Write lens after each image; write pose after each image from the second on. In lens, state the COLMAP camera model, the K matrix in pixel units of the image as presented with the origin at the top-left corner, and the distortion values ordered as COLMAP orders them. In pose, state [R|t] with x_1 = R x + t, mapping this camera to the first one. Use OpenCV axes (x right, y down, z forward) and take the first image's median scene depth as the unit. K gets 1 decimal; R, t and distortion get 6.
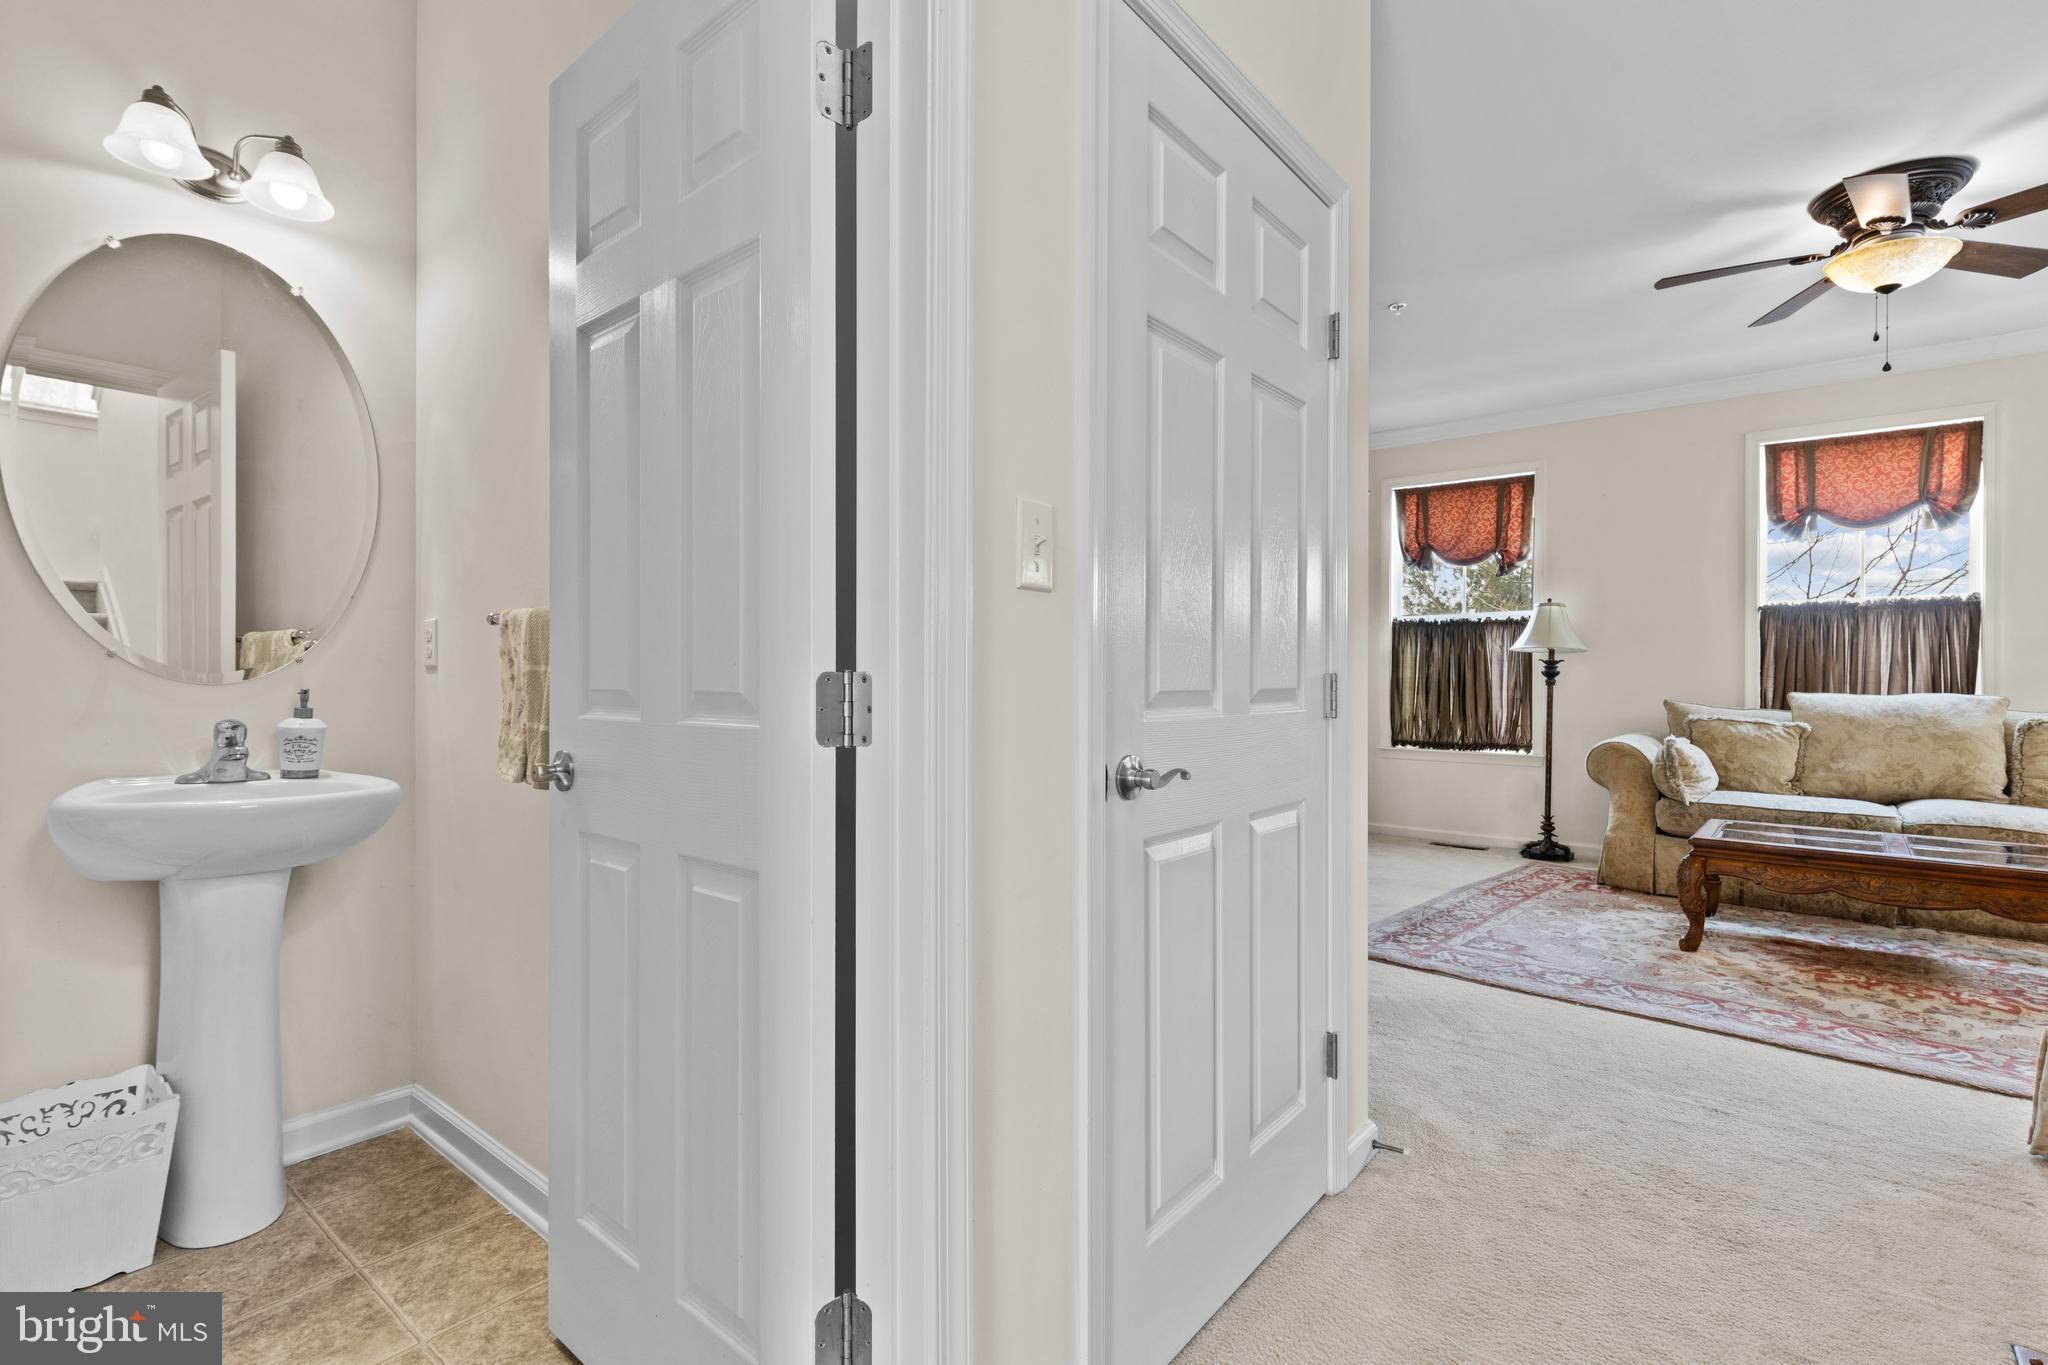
lens RADIAL K [[942.4, 0, 1027.0], [0, 942.4, 677.2], [0, 0, 1]] dist [0.001696, -0.000287]
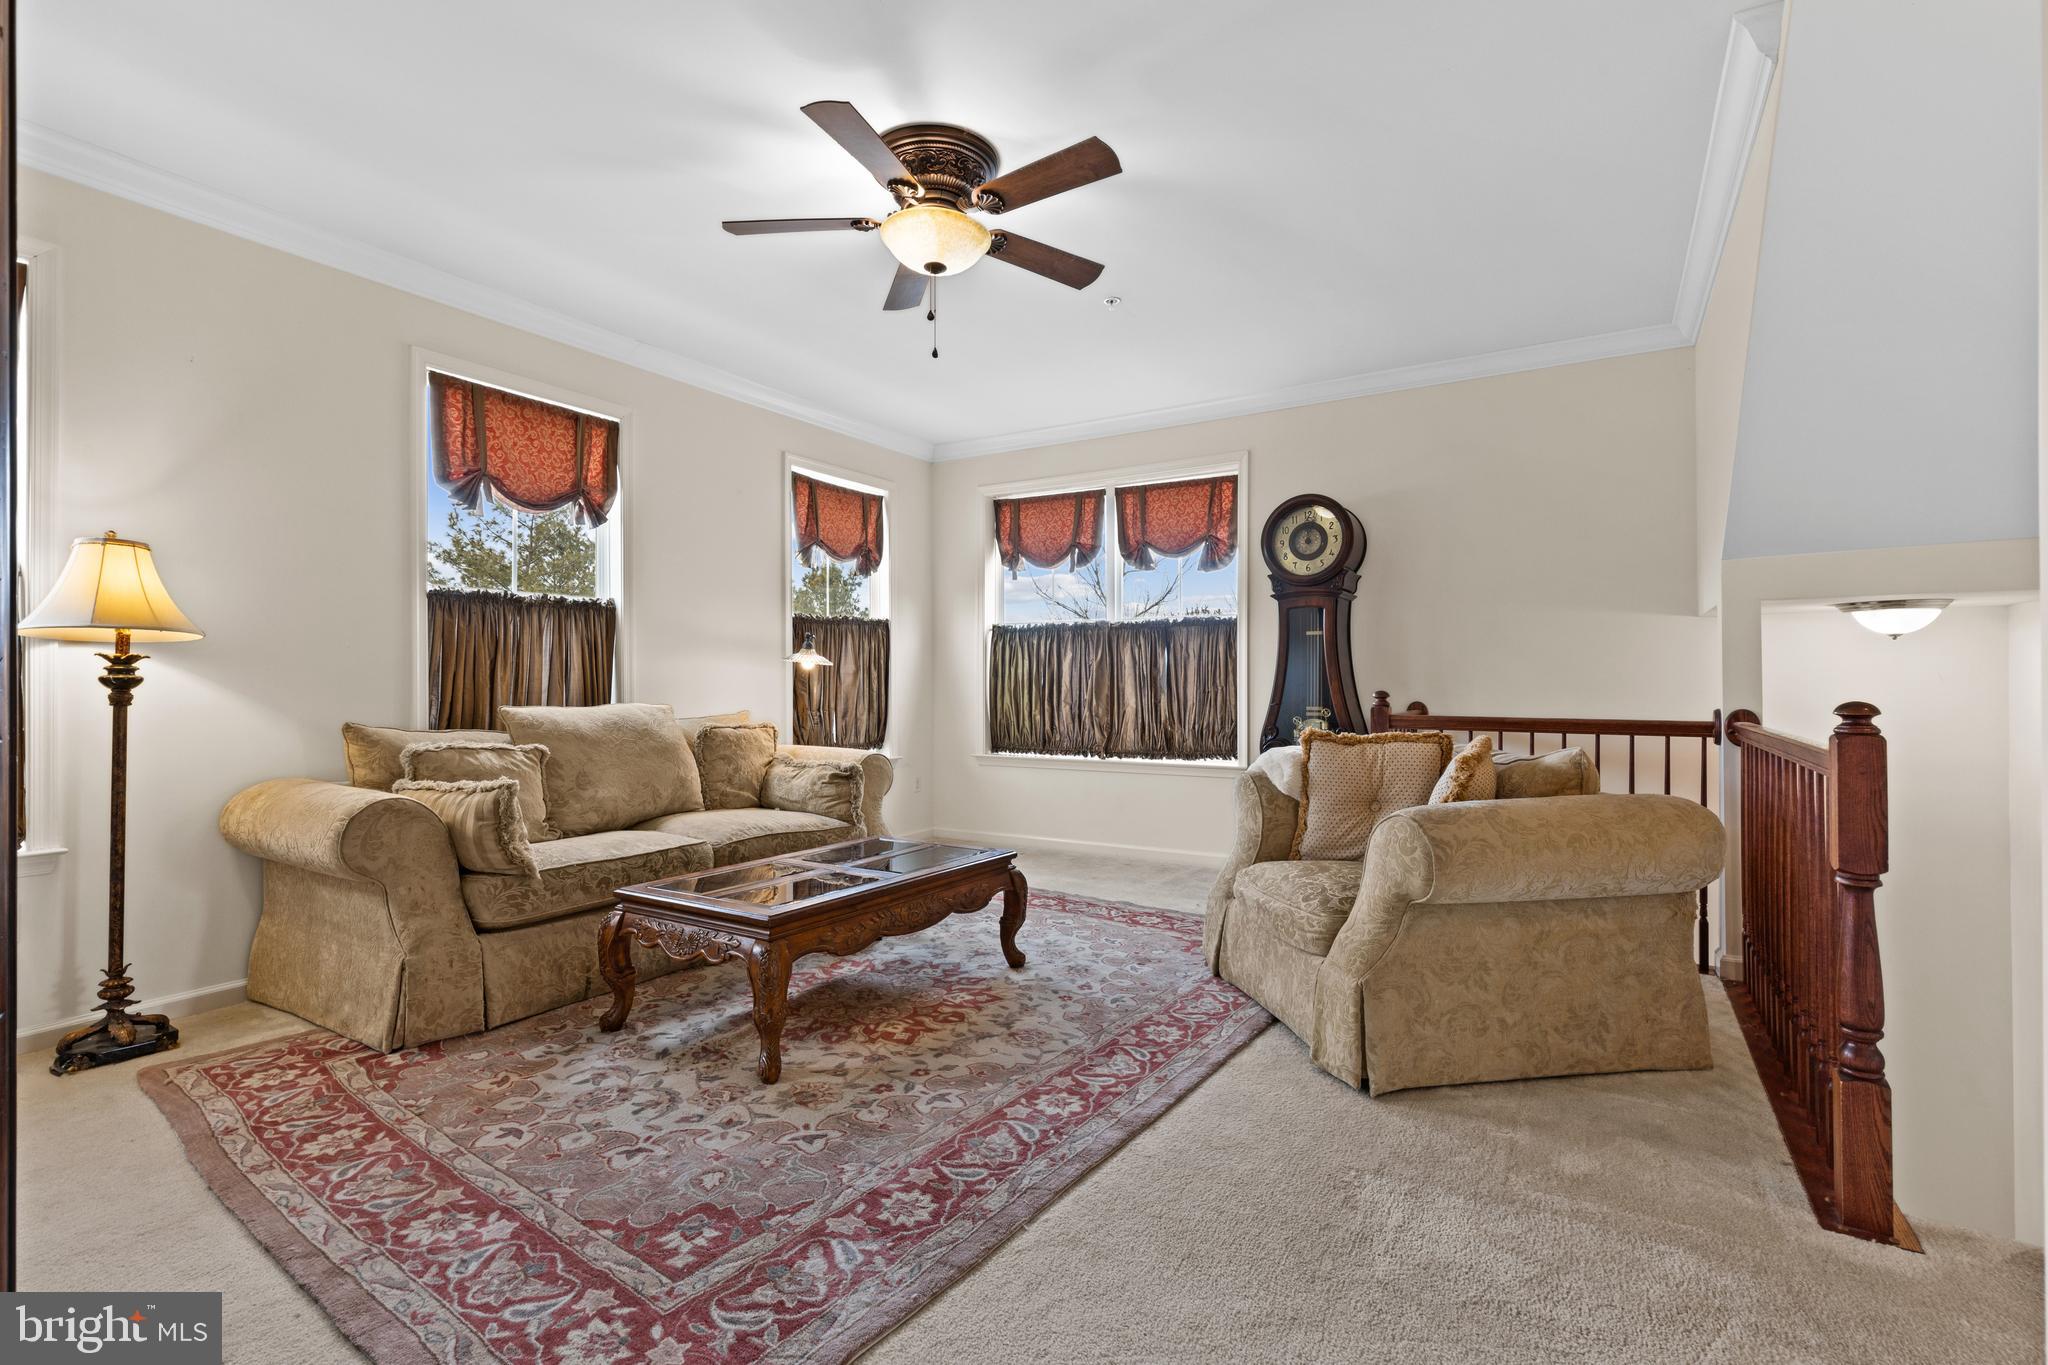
lens RADIAL K [[942.4, 0, 1028.6], [0, 942.4, 679.1], [0, 0, 1]] dist [0.001696, -0.000287]
pose [[-0.138839, 0.003473, 0.990309, -0.010789], [0.004487, 0.999986, -0.002878, -0.002122], [-0.990305, 0.004044, -0.138853, 0.713172]]
